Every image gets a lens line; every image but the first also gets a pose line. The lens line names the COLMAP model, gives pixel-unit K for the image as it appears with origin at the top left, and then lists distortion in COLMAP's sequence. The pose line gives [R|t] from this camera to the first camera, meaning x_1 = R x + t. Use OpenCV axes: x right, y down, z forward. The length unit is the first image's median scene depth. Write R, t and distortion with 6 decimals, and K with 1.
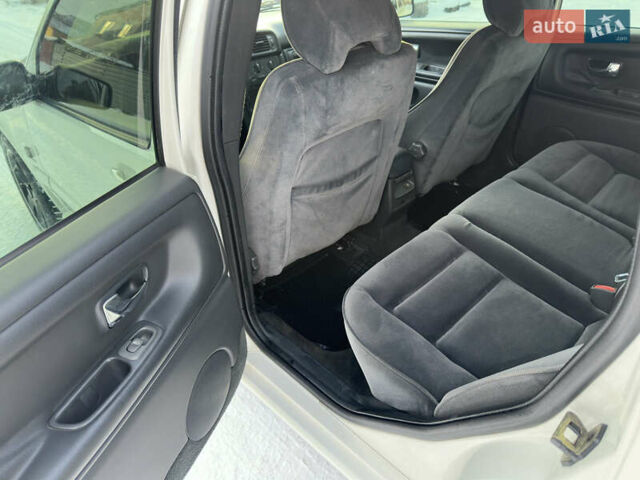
lens RADIAL K [[454.1, 0, 323.4], [0, 454.1, 236.3], [0, 0, 1]] dist [0.058163, -0.082687]
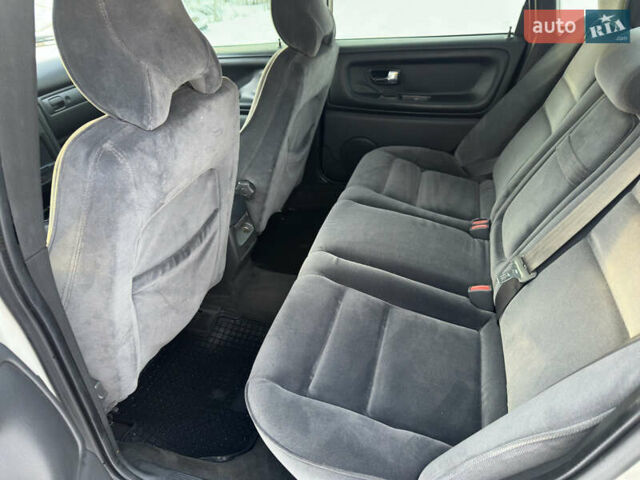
lens RADIAL K [[452.0, 0, 320.0], [0, 452.0, 240.0], [0, 0, 1]] dist [0.072759, -0.106361]
pose [[0.875369, -0.255388, 0.410494, -0.085088], [0.269335, 0.962732, 0.024609, -0.102783], [-0.401481, 0.089019, 0.911531, 0.181504]]
